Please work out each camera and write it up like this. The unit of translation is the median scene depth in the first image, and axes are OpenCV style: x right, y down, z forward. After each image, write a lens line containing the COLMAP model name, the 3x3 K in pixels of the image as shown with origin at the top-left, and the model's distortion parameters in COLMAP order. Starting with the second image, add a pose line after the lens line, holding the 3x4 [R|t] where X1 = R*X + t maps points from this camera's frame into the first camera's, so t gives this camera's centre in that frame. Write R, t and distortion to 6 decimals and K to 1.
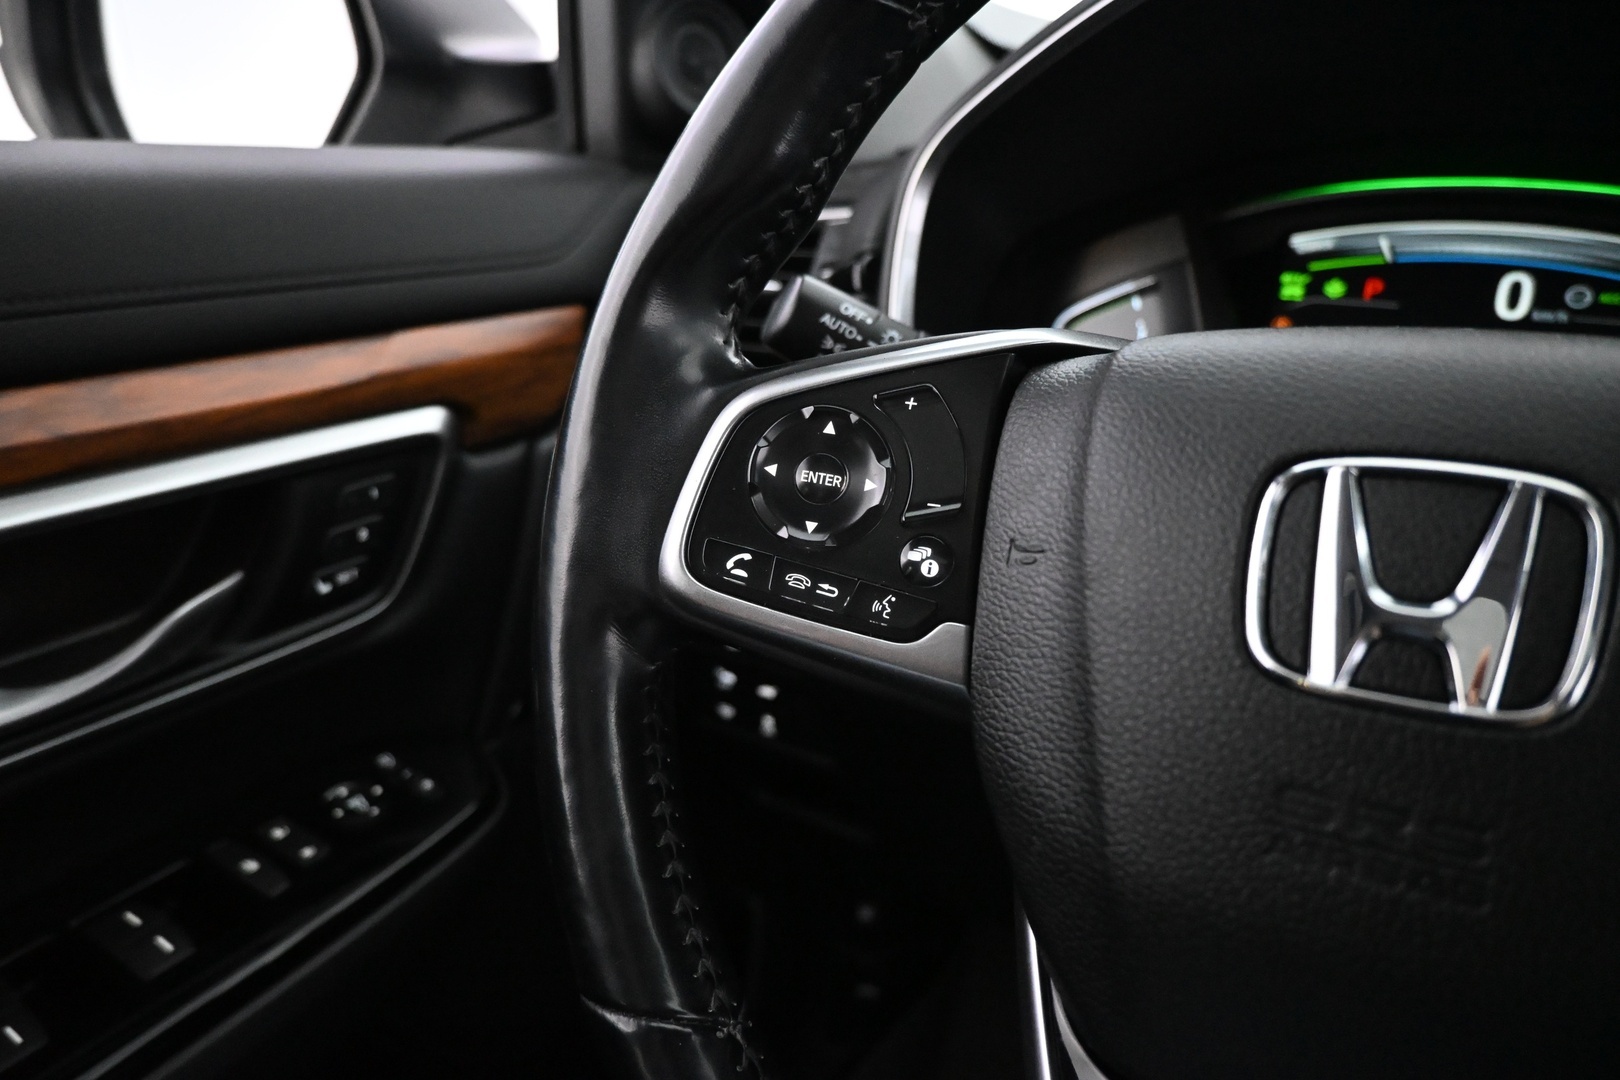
lens RADIAL K [[1100.7, 0, 817.8], [0, 1100.7, 528.1], [0, 0, 1]] dist [0.006597, -0.007010]
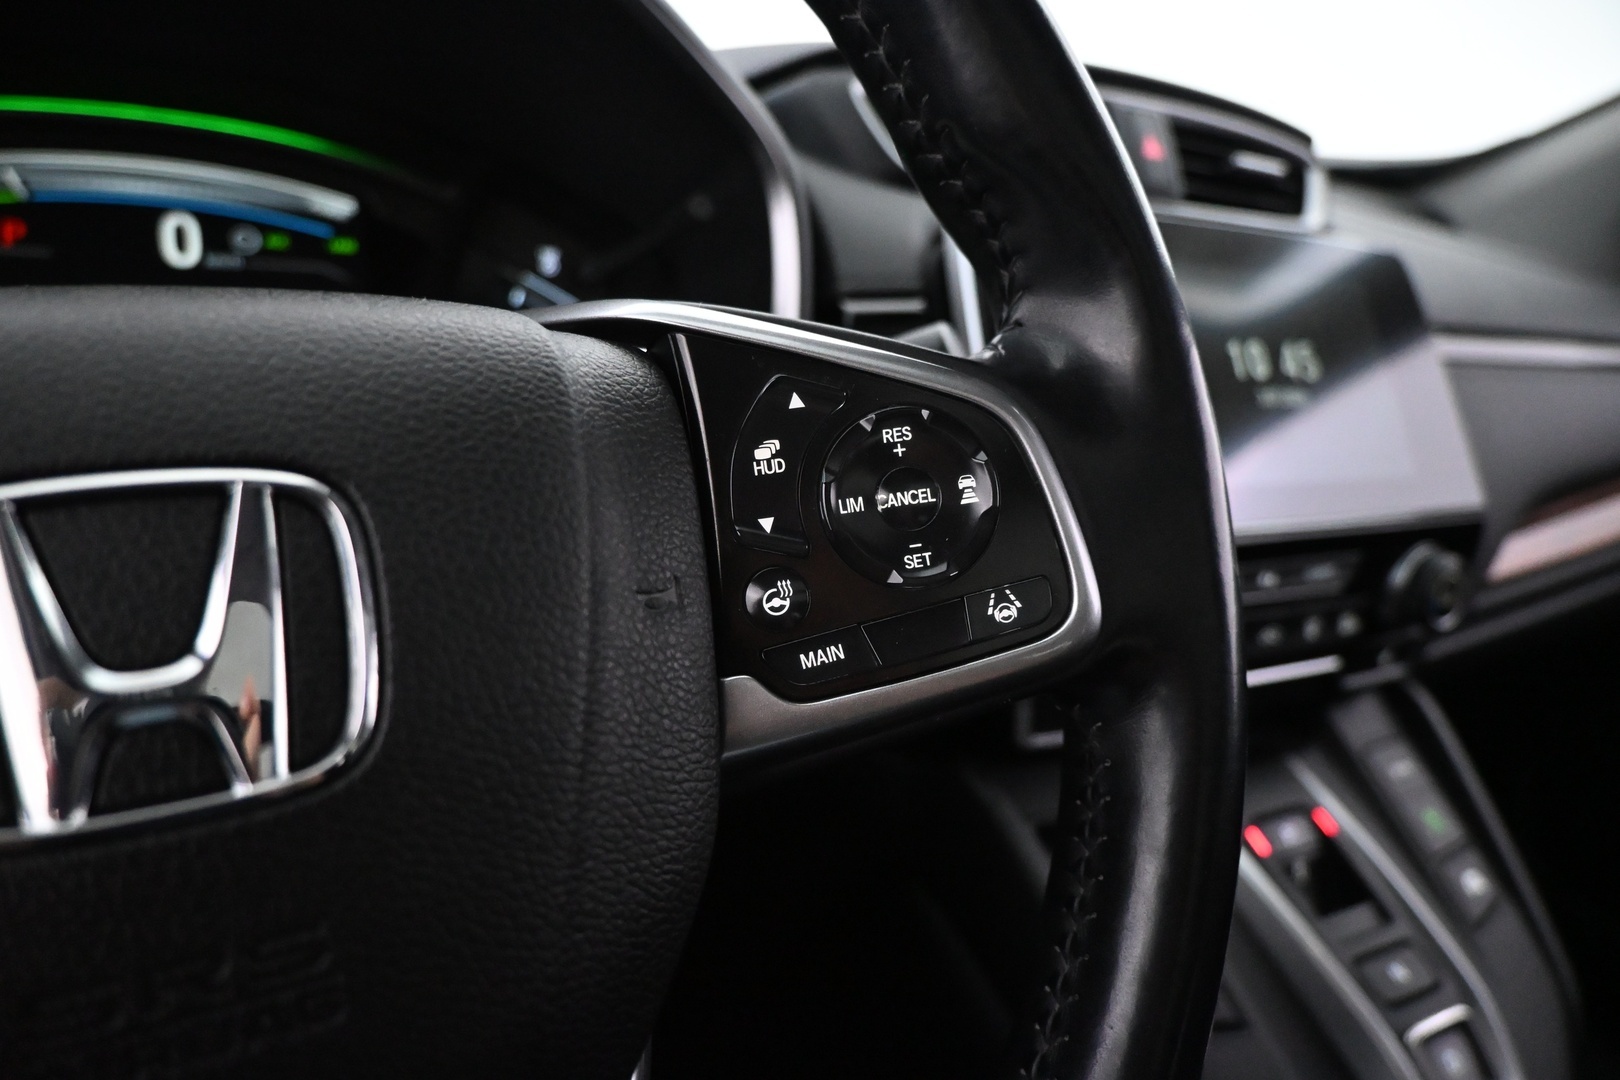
lens RADIAL K [[1100.7, 0, 809.3], [0, 1100.7, 547.5], [0, 0, 1]] dist [0.006597, -0.007010]
pose [[0.497202, -0.236872, 0.834674, 0.079591], [0.182135, 0.969071, 0.166518, -0.025041], [-0.848302, 0.069230, 0.524967, 0.114052]]
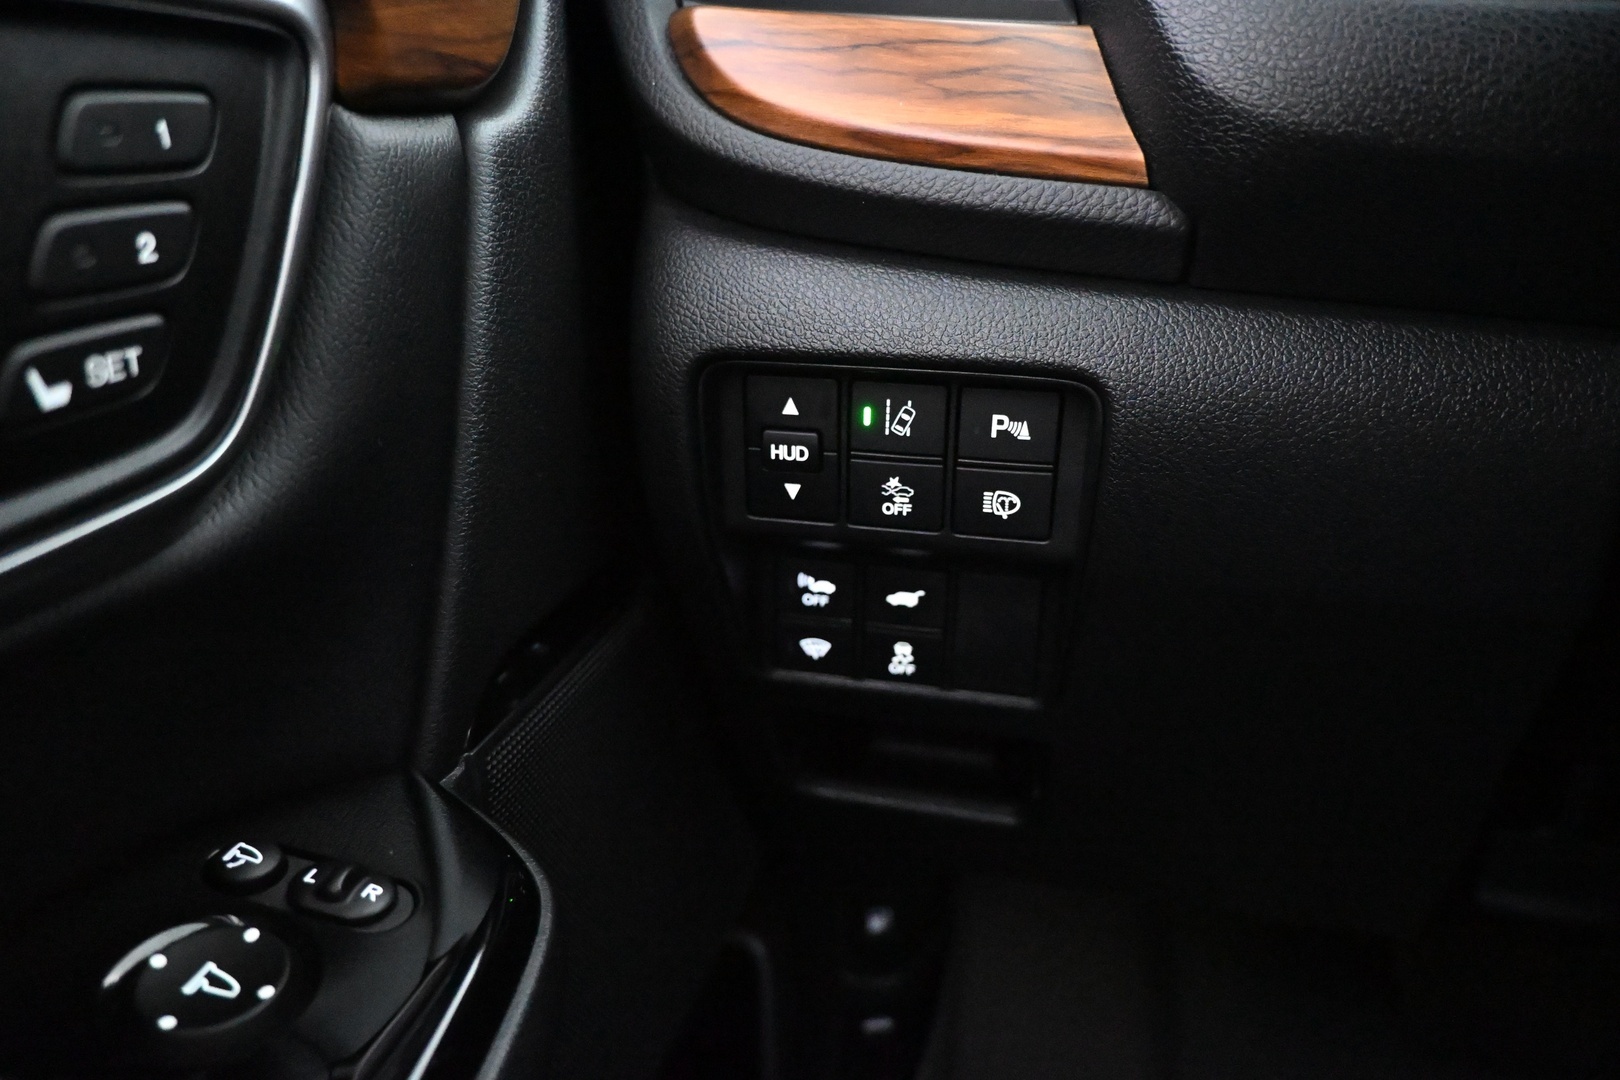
lens RADIAL K [[1100.7, 0, 812.9], [0, 1100.7, 536.8], [0, 0, 1]] dist [0.006597, -0.007010]
pose [[0.945770, -0.121963, 0.301071, -0.418134], [0.111695, 0.992425, 0.051155, 0.132543], [-0.305030, -0.014753, 0.952229, 0.759281]]
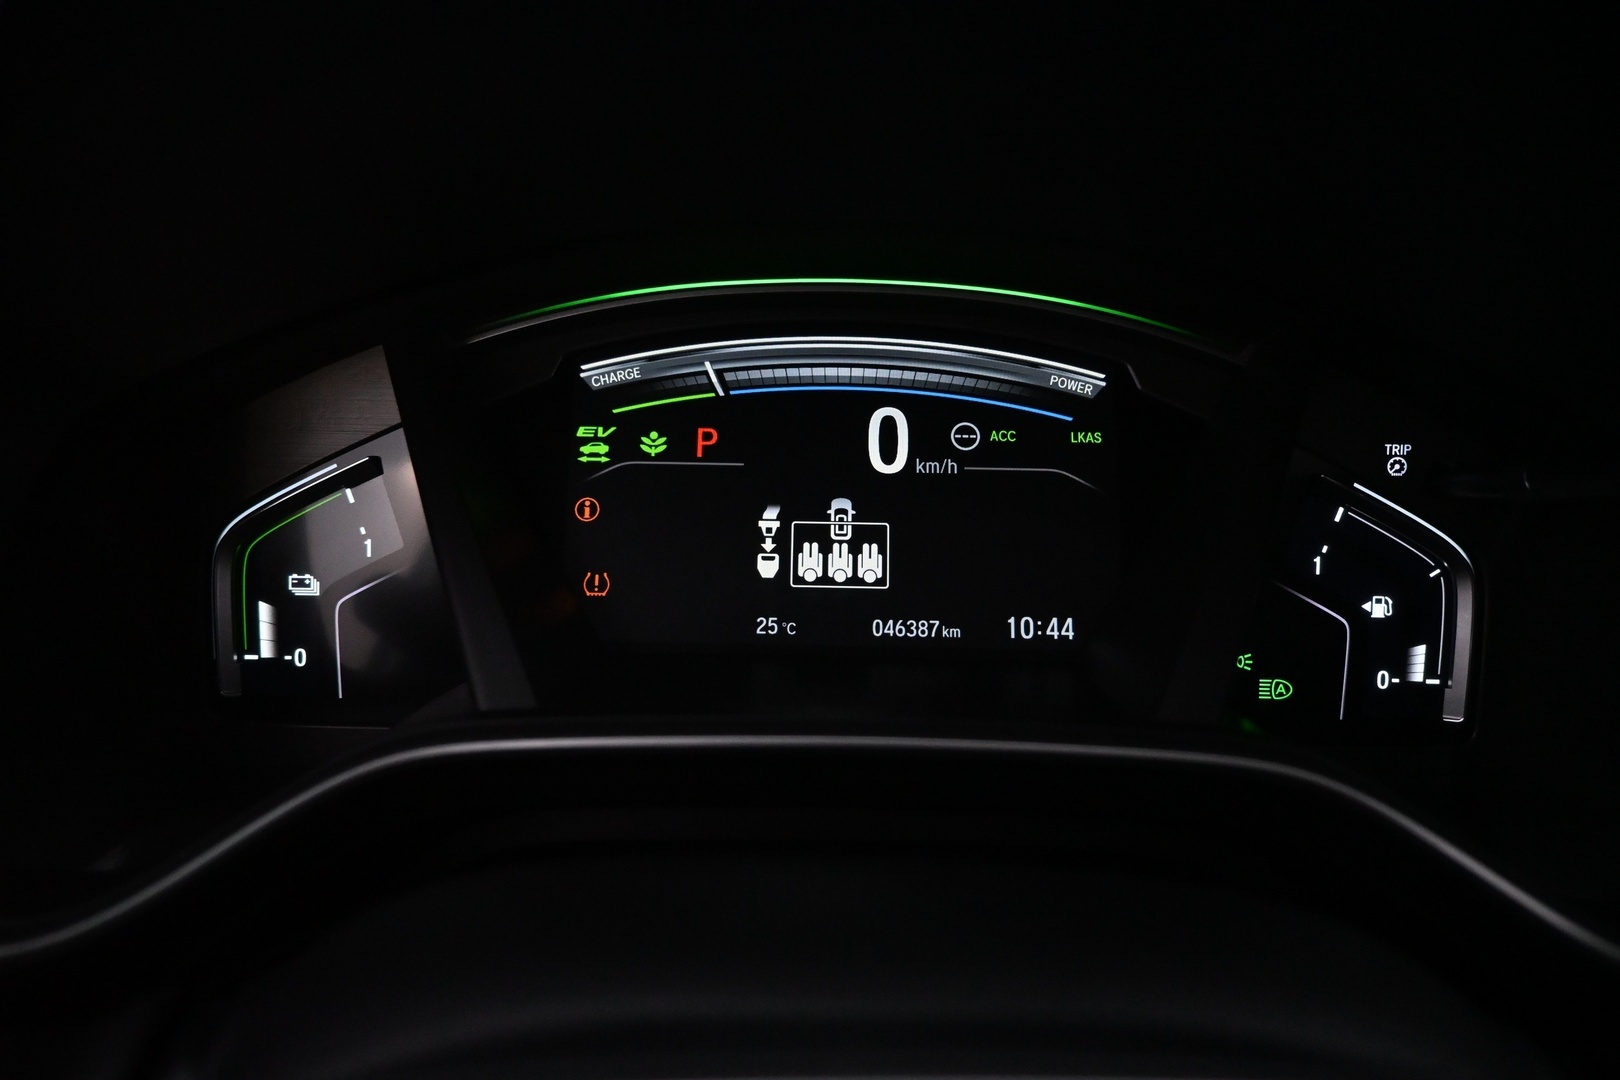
lens RADIAL K [[1100.7, 0, 821.7], [0, 1100.7, 543.0], [0, 0, 1]] dist [0.006597, -0.007010]
pose [[0.865085, -0.175091, 0.470075, 0.337794], [0.161988, 0.984408, 0.068558, -0.266481], [-0.474750, 0.016838, 0.879960, 0.537794]]
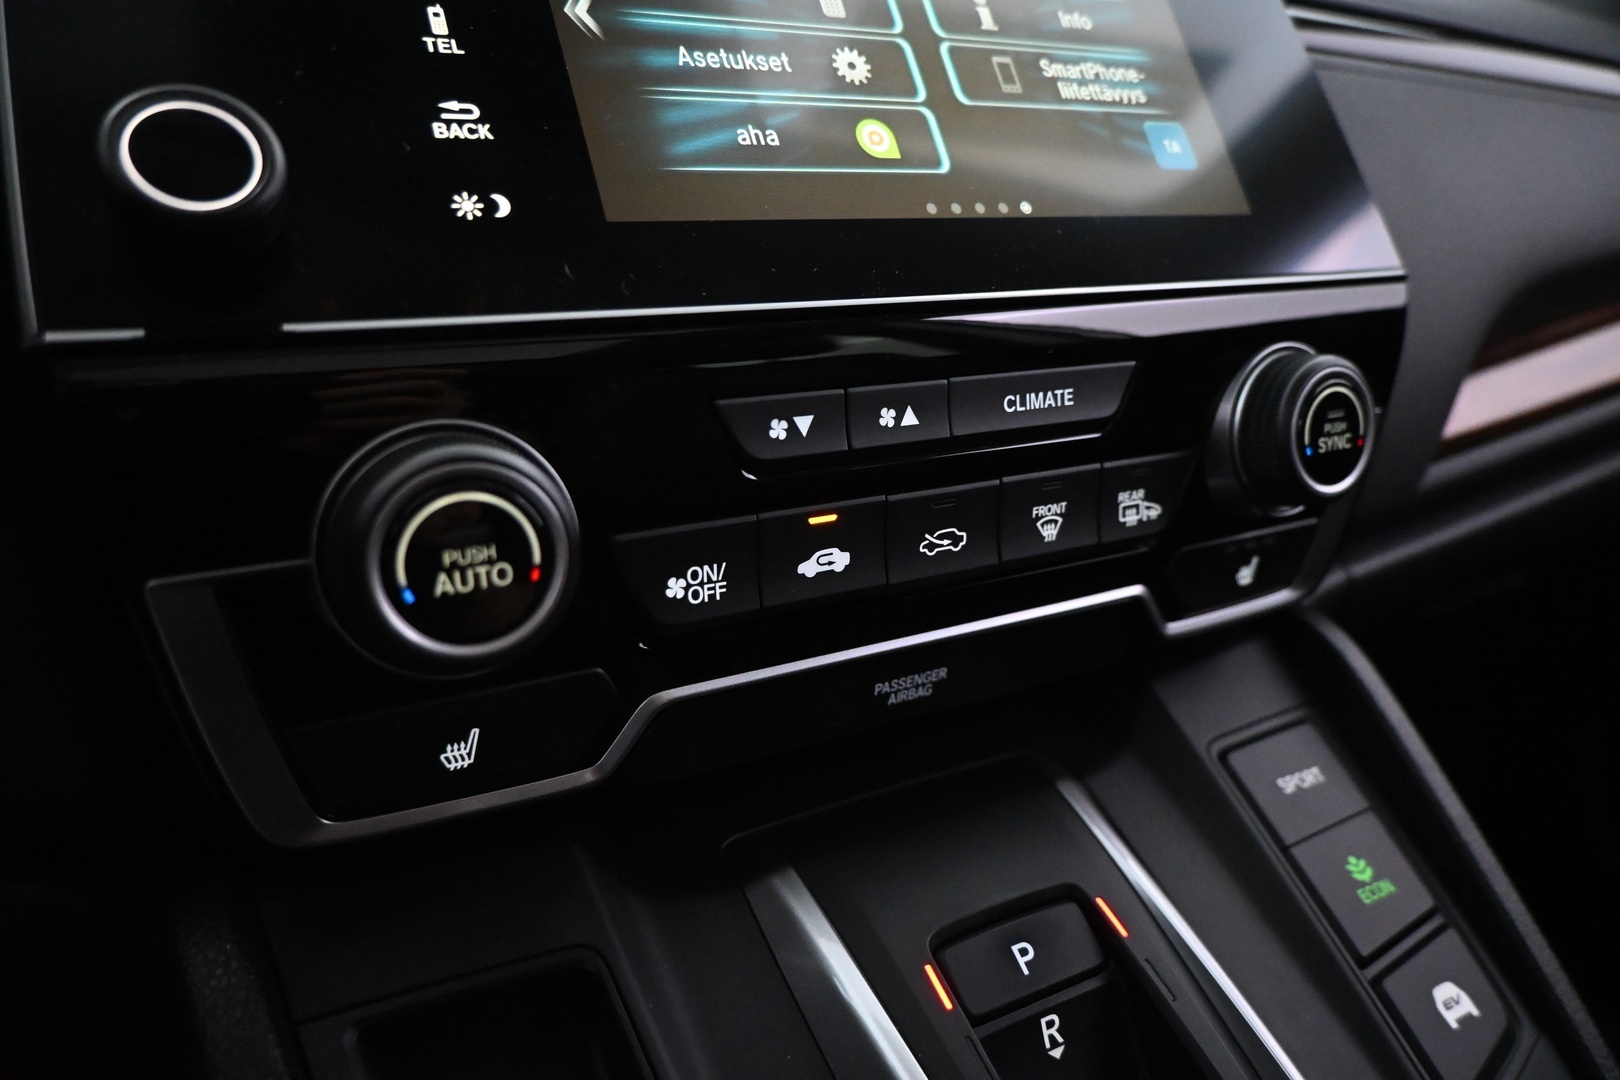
lens RADIAL K [[1100.7, 0, 811.9], [0, 1100.7, 535.8], [0, 0, 1]] dist [0.006597, -0.007010]
pose [[0.500117, -0.269956, 0.822804, 0.889330], [0.294129, 0.946634, 0.131806, 0.294510], [-0.814476, 0.176092, 0.552830, 0.058000]]
